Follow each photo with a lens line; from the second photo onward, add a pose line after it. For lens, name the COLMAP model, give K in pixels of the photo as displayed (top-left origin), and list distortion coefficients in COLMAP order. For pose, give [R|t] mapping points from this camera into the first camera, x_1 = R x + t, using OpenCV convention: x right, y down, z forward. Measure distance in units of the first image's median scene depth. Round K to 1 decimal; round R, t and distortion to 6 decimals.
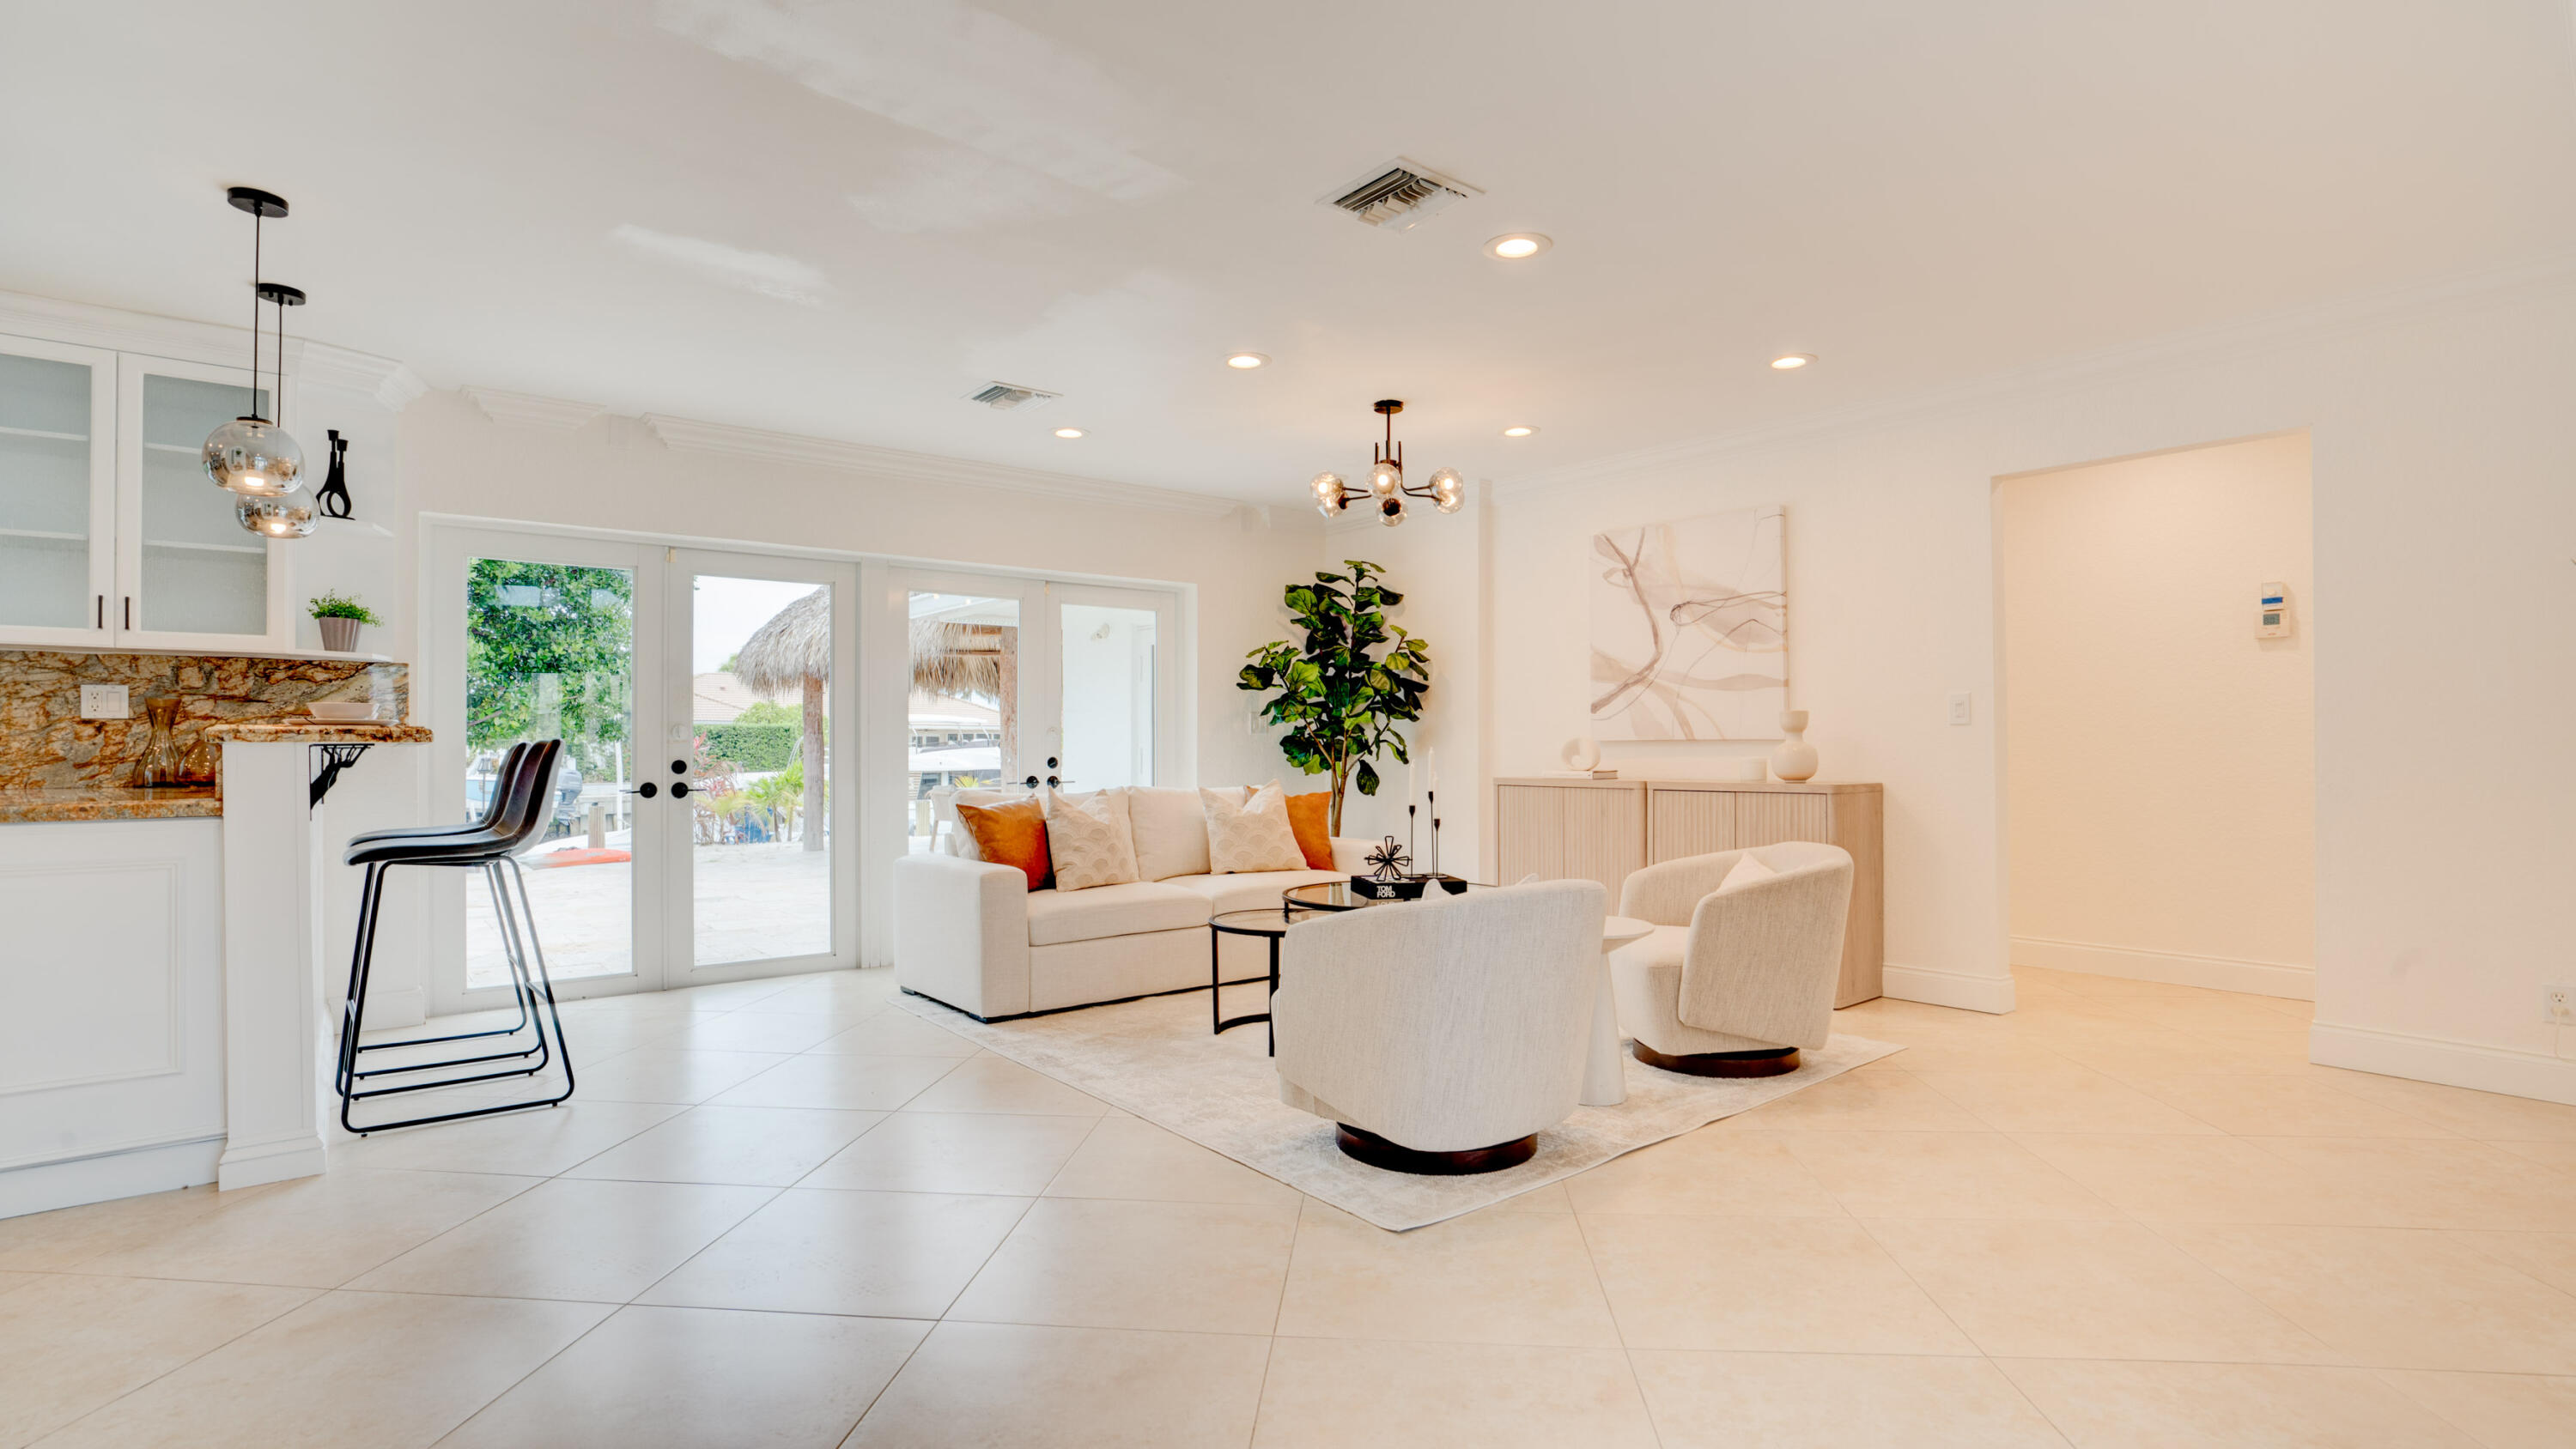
lens RADIAL K [[1200.0, 0, 1330.7], [0, 1200.0, 724.7], [0, 0, 1]] dist [-0.060434, 0.019868]
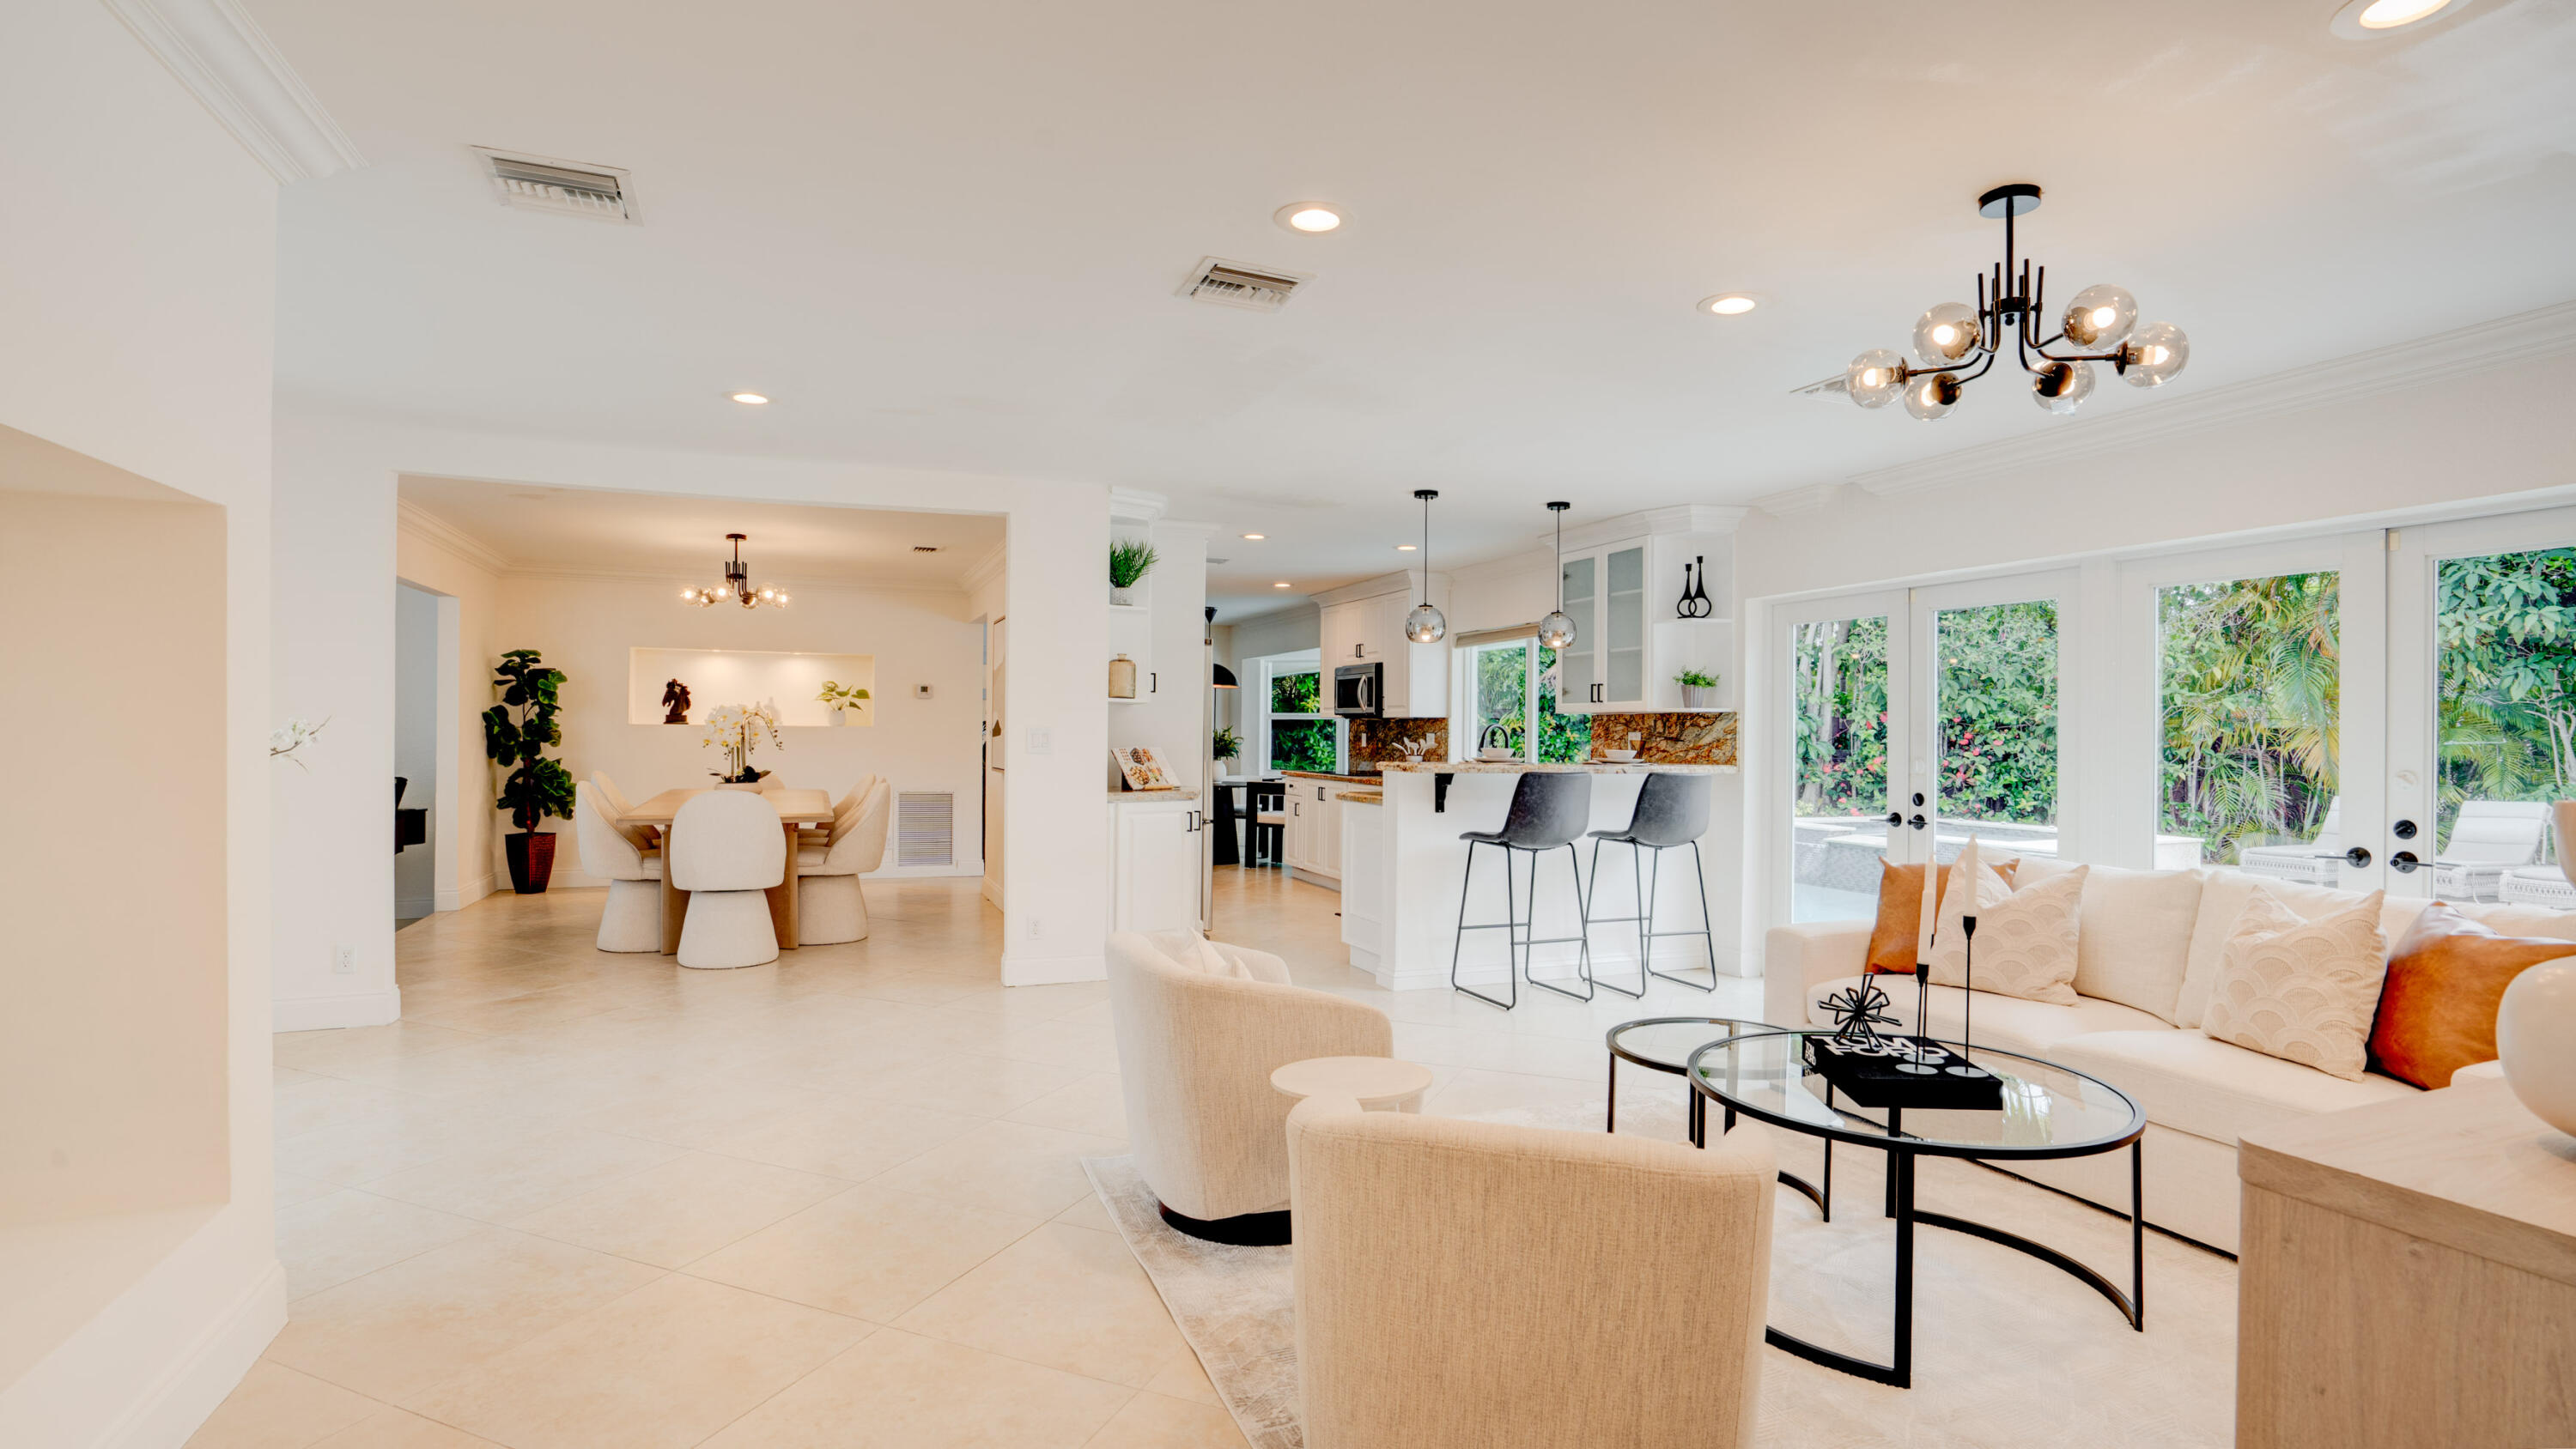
lens RADIAL K [[1205.1, 0, 1288.0], [0, 1205.1, 724.5], [0, 0, 1]] dist [-0.059717, 0.027843]
pose [[-0.320719, -0.007356, -0.947146, 0.790130], [0.007538, 0.999918, -0.010319, -0.029930], [0.947144, -0.010449, -0.320637, 1.038791]]
